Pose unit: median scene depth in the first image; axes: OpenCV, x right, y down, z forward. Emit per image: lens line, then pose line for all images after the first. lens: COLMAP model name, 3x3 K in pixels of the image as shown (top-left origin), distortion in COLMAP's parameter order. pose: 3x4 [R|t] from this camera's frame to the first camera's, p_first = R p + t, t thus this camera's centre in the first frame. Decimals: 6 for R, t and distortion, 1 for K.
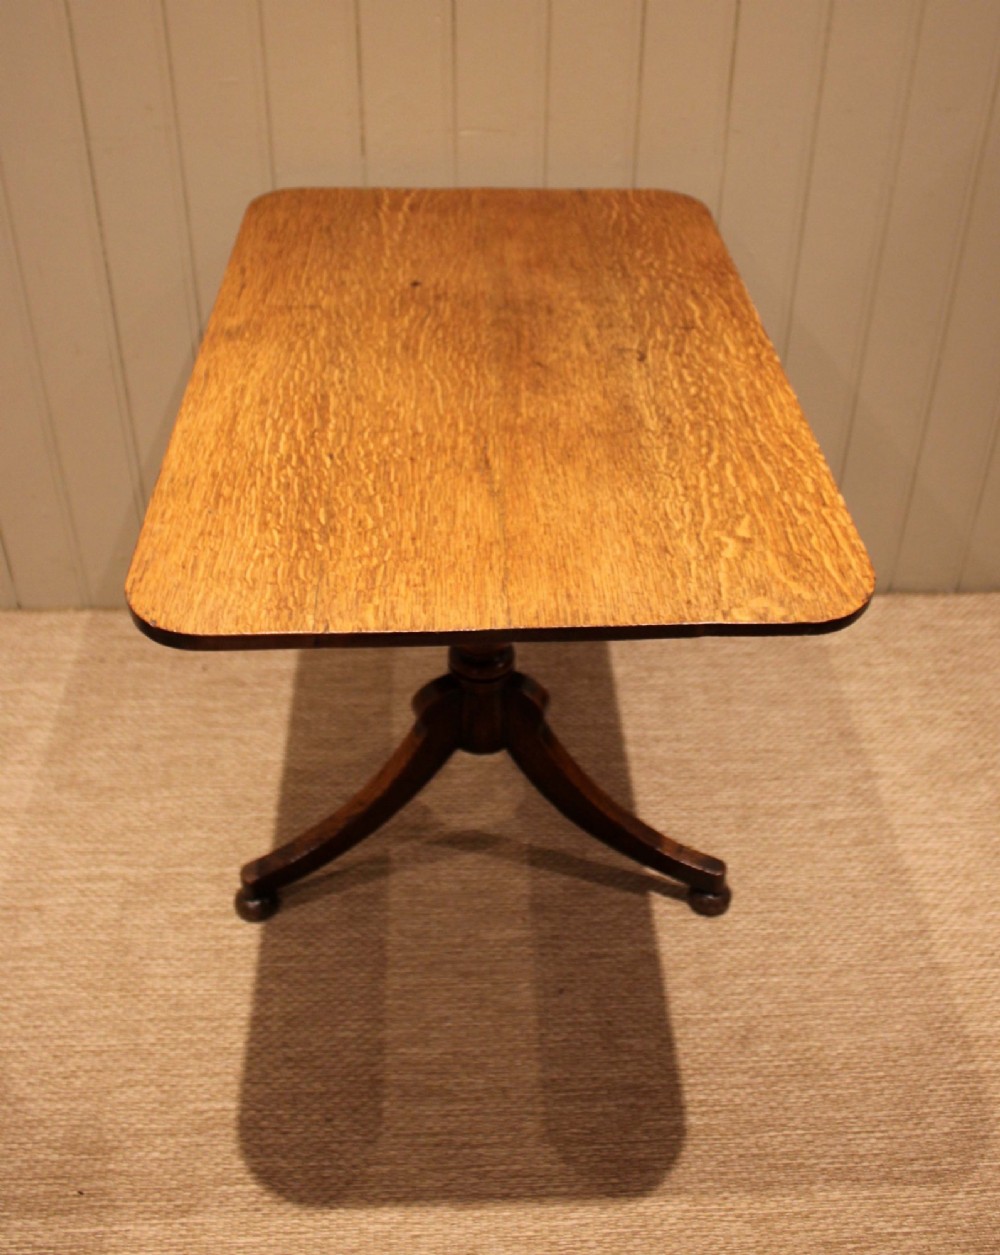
lens RADIAL K [[1360.1, 0, 493.7], [0, 1360.1, 509.5], [0, 0, 1]] dist [-0.163892, 0.148104]
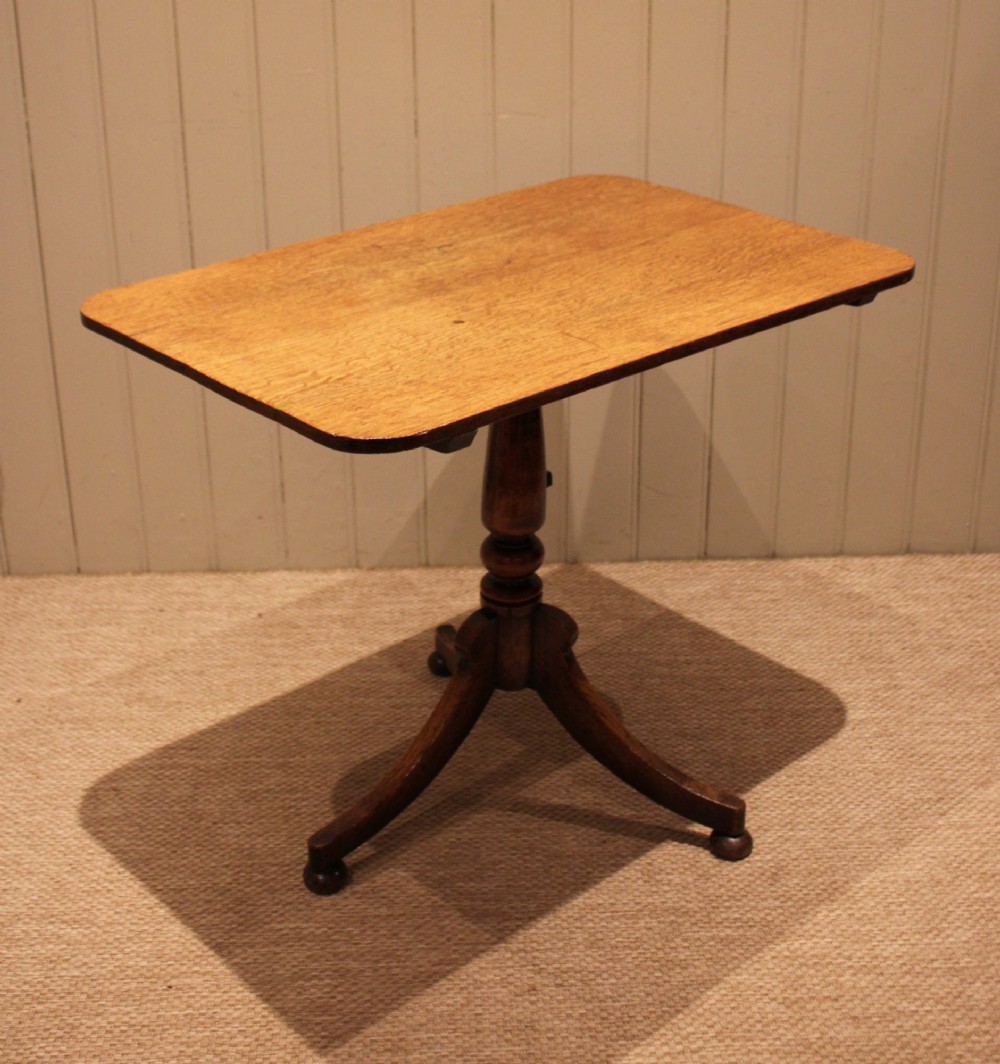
lens RADIAL K [[1627.0, 0, 496.4], [0, 1627.0, 322.9], [0, 0, 1]] dist [-0.099091, 0.124945]
pose [[0.999896, -0.013724, -0.004483, -0.027893], [0.012167, 0.968159, -0.250040, 0.305630], [0.007772, 0.249959, 0.968225, -0.410205]]
